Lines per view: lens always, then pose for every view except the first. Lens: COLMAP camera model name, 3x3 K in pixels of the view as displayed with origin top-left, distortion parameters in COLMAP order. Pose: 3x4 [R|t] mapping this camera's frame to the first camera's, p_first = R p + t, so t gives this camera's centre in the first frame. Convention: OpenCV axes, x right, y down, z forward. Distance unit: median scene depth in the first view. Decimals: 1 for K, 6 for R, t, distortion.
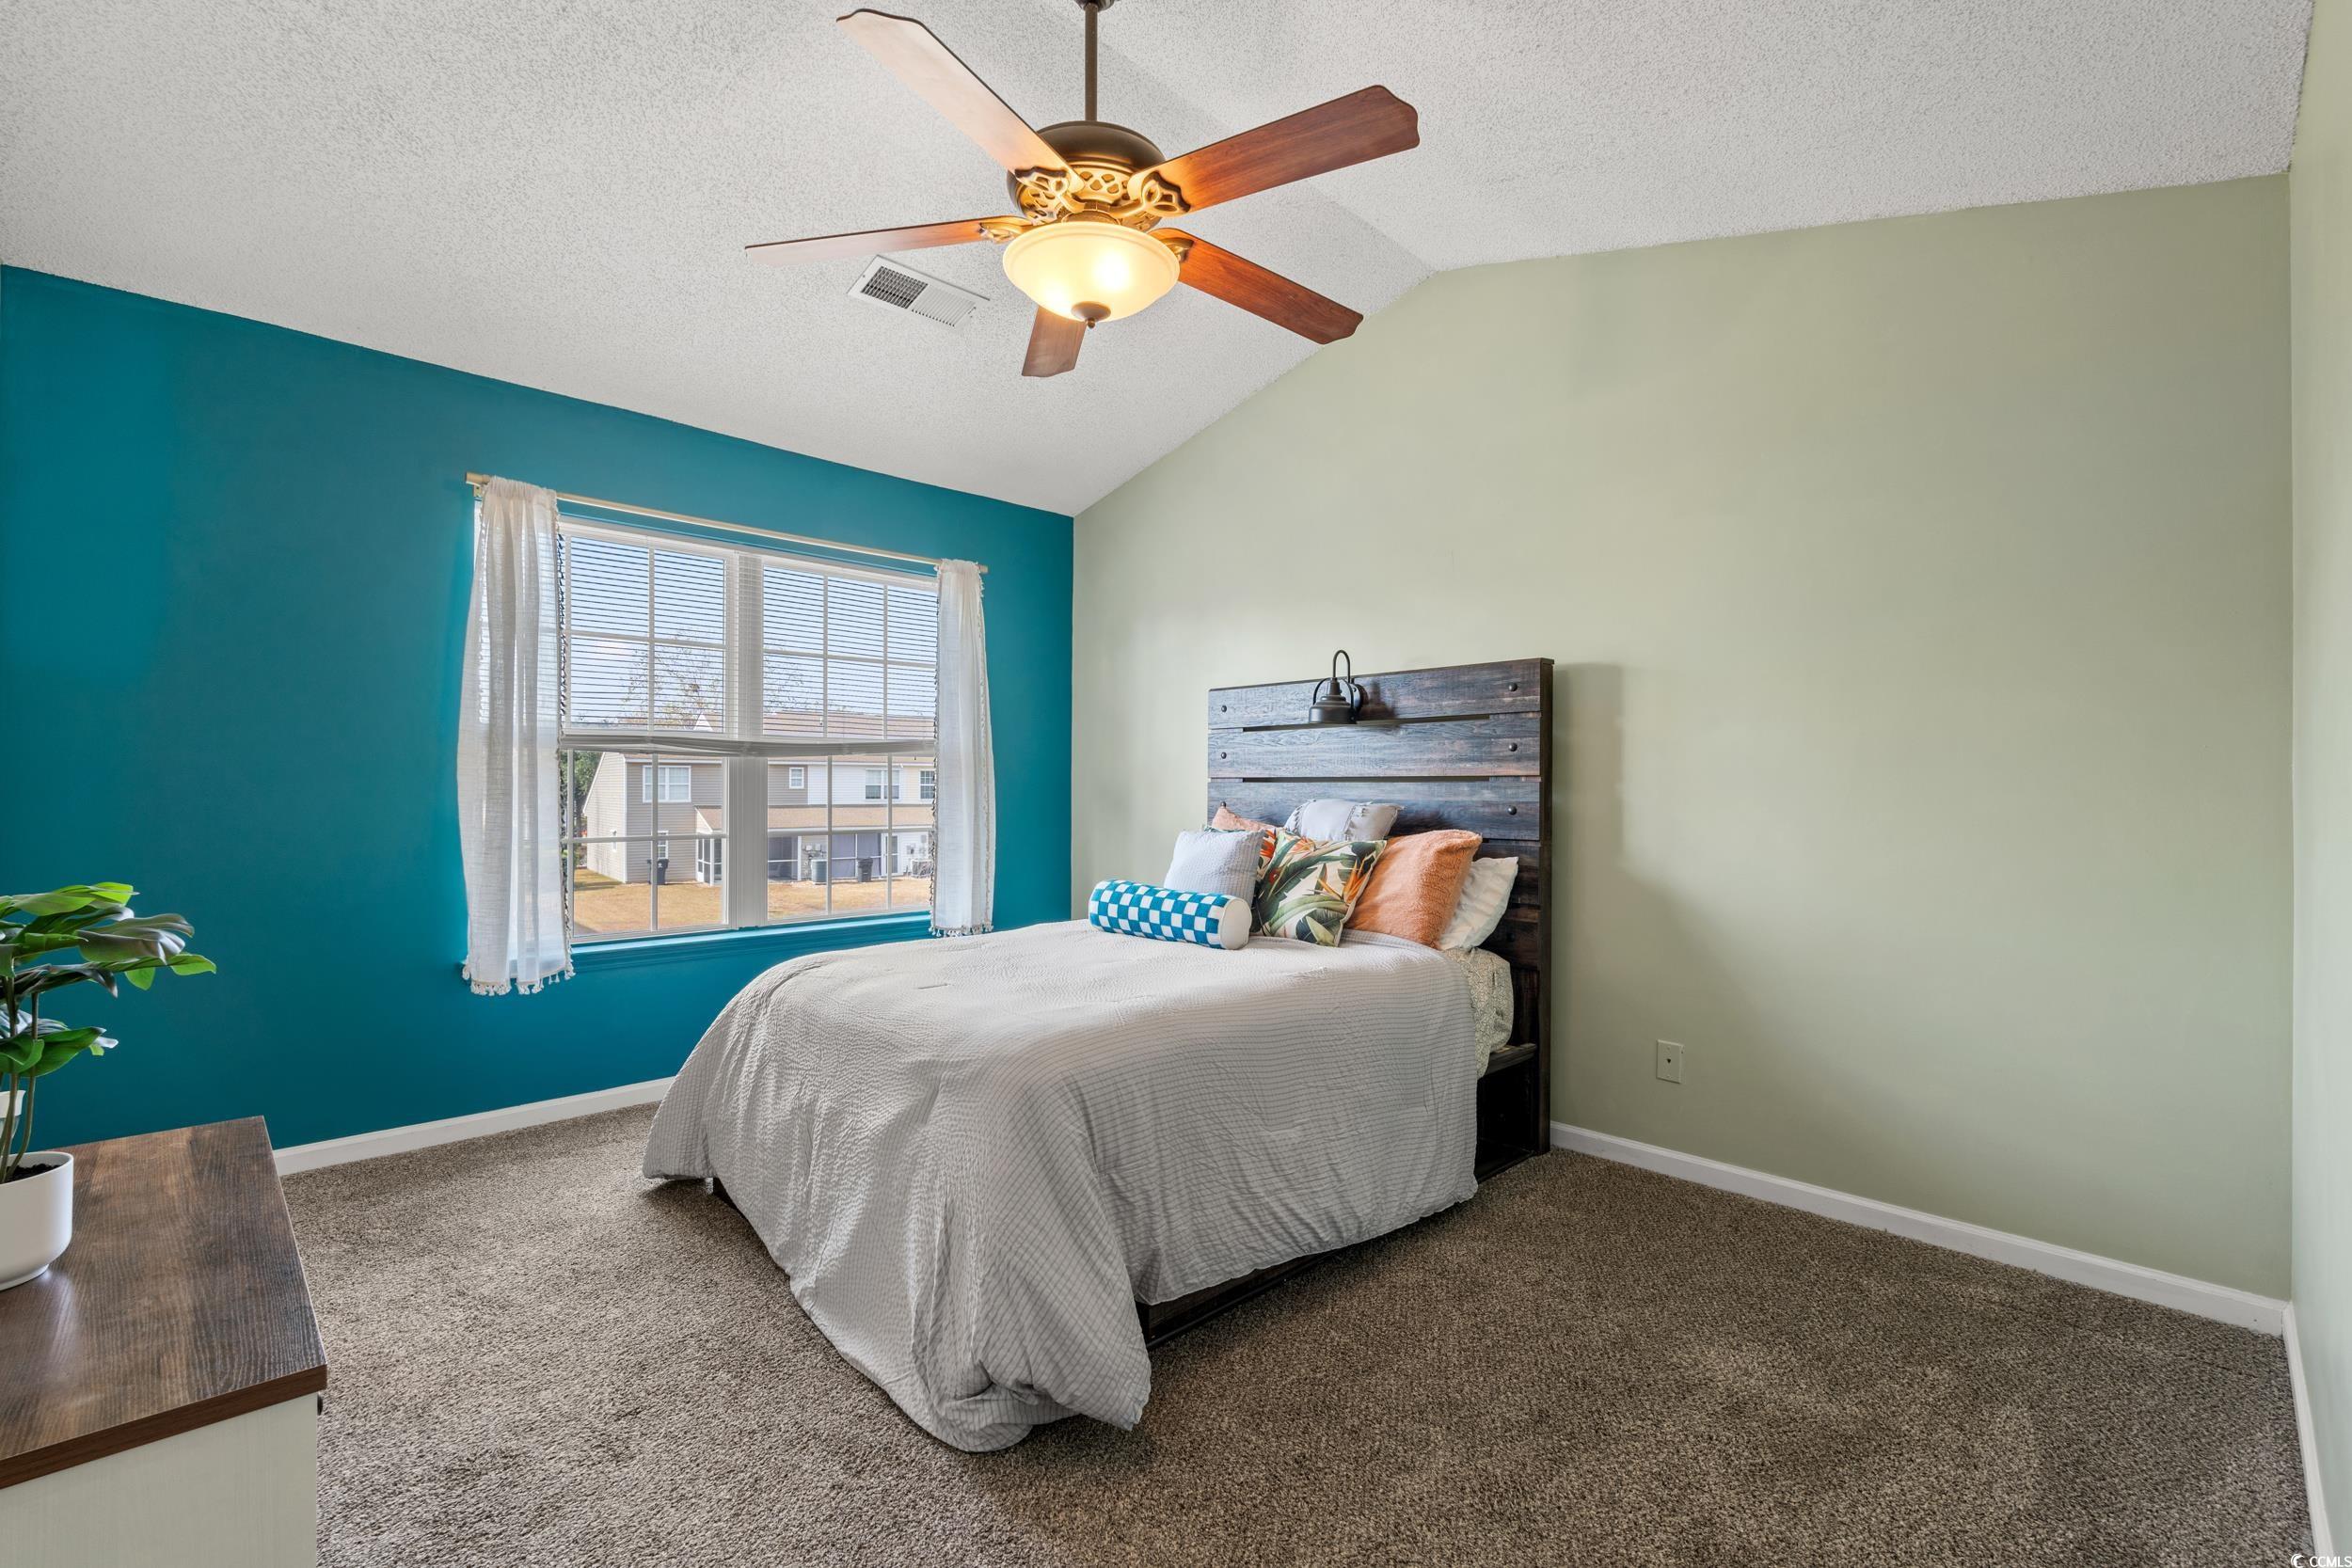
lens RADIAL K [[1034.9, 0, 1172.5], [0, 1034.9, 778.3], [0, 0, 1]] dist [-0.001446, 0.000948]
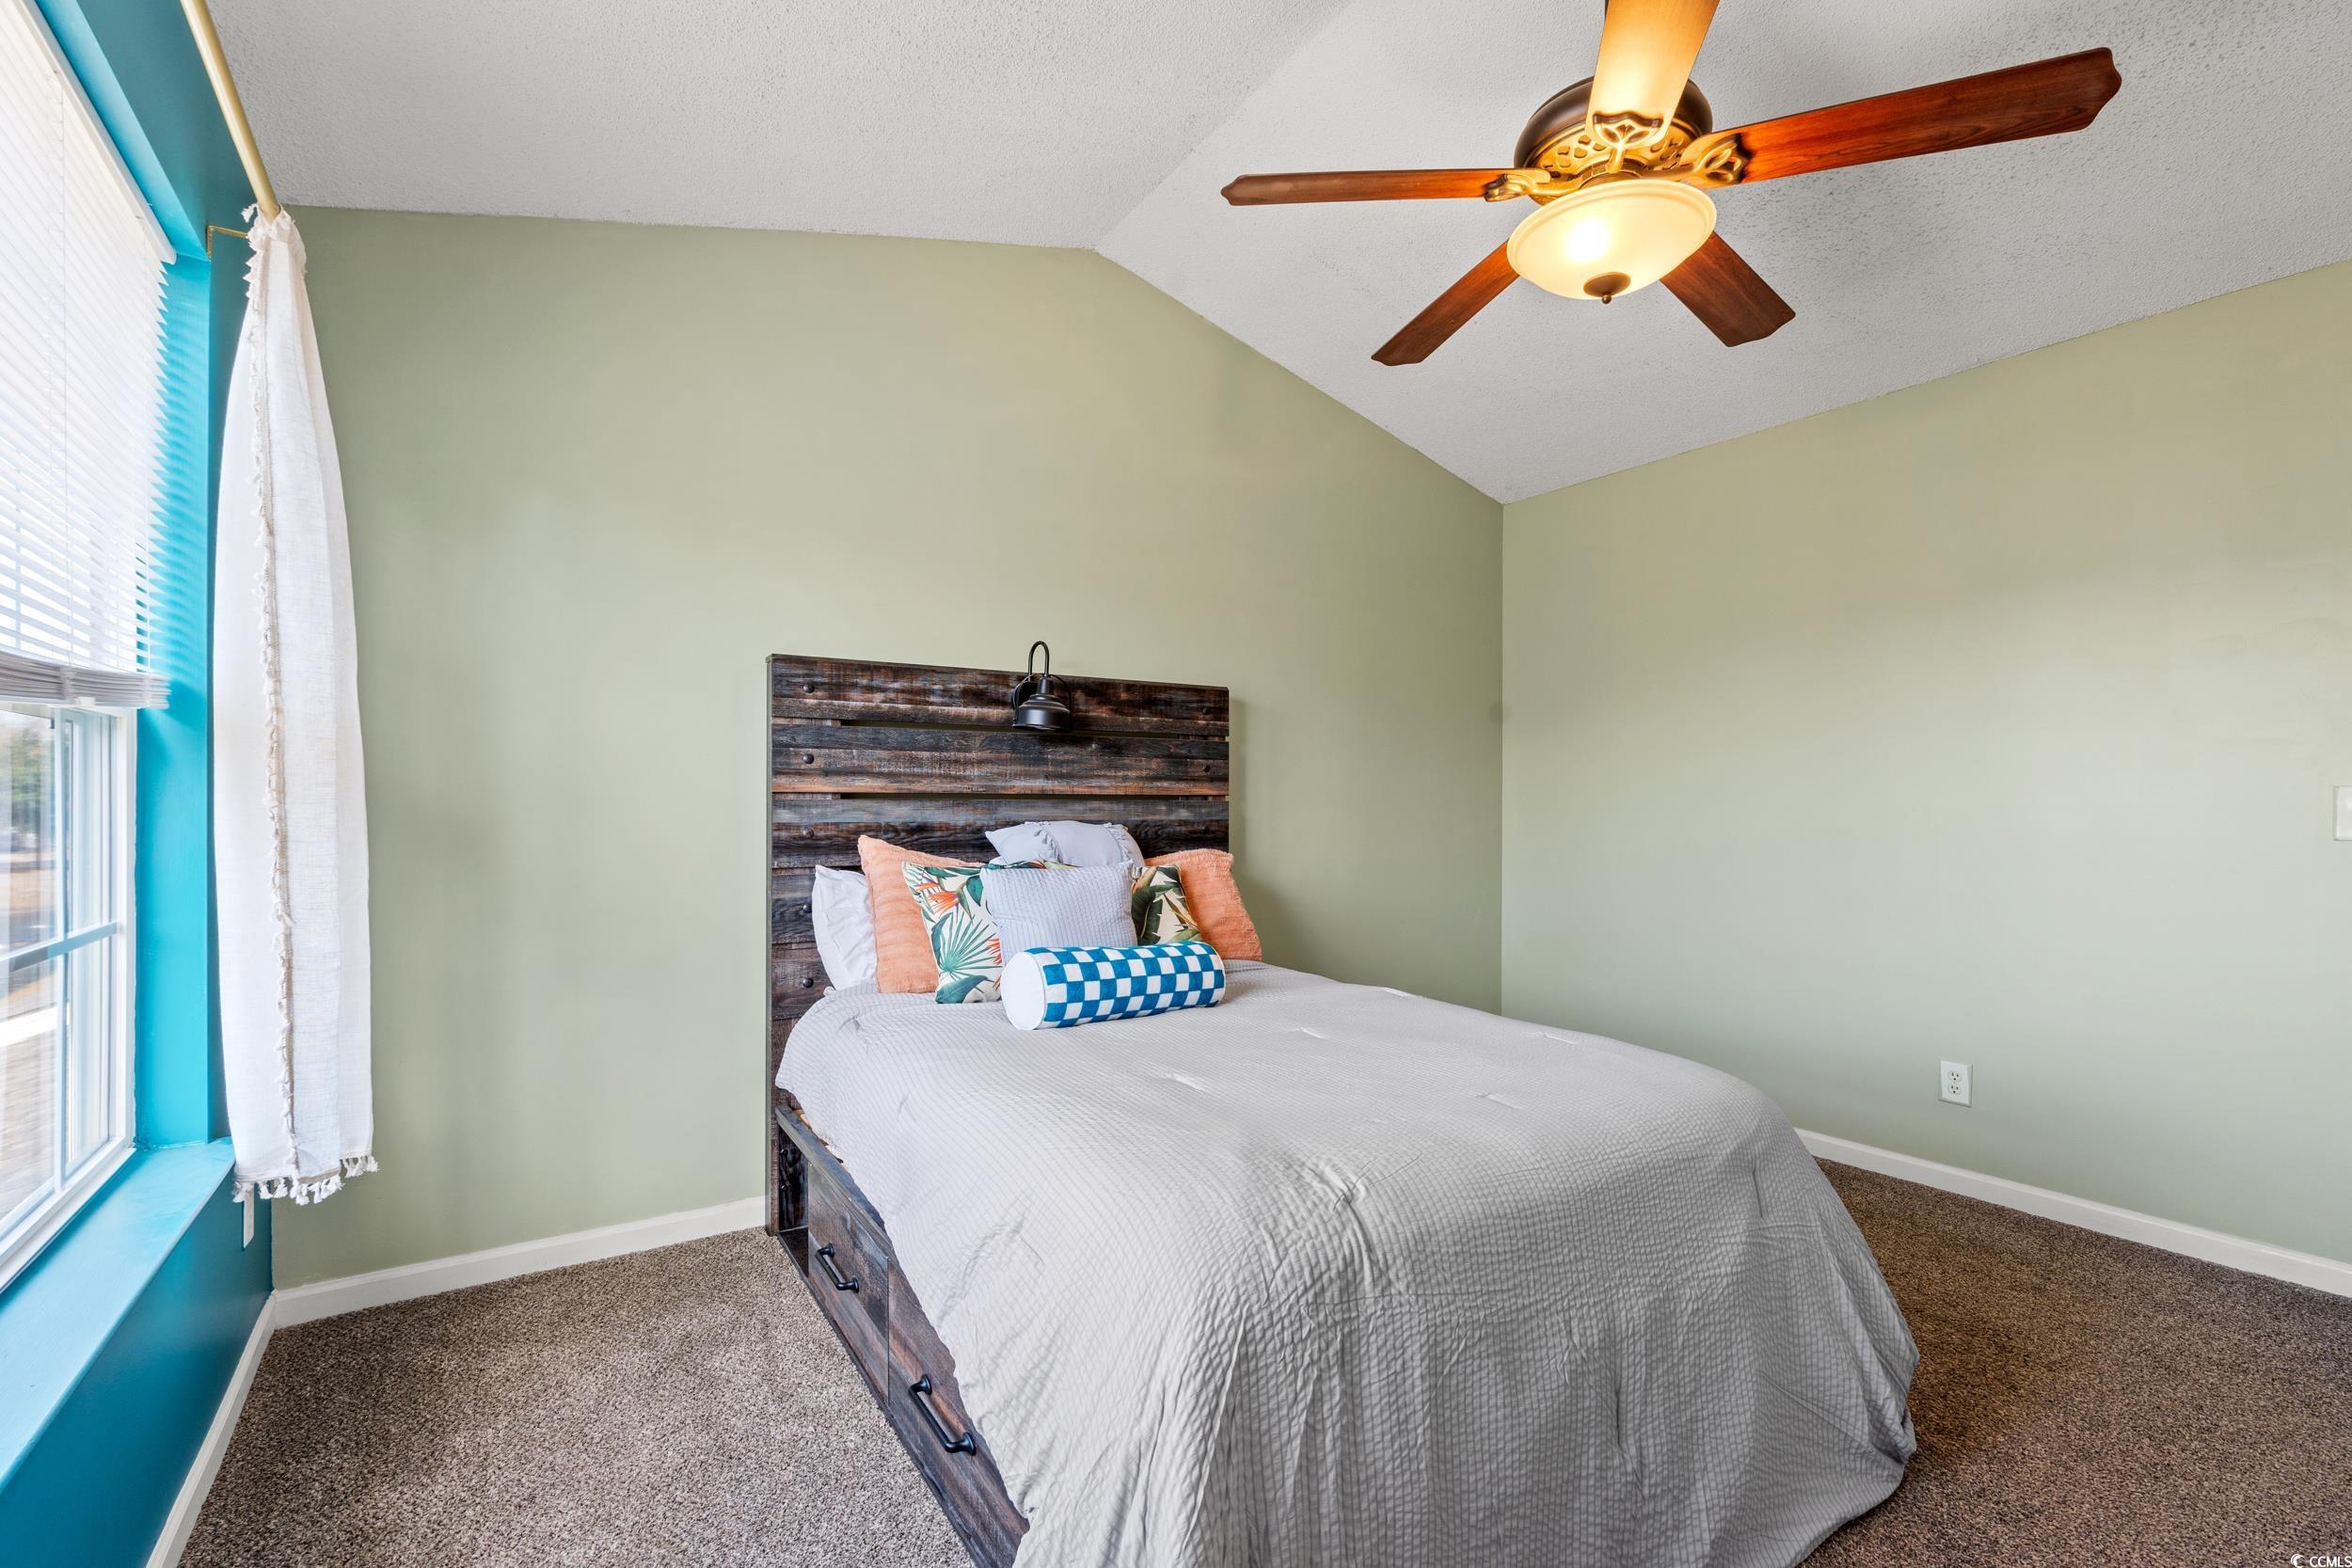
lens RADIAL K [[1034.9, 0, 1177.0], [0, 1034.9, 794.6], [0, 0, 1]] dist [-0.001446, 0.000948]
pose [[0.189187, 0.010504, 0.981885, -0.687588], [-0.009152, 0.999918, -0.008933, 0.006090], [-0.981898, -0.007296, 0.189267, 0.799213]]
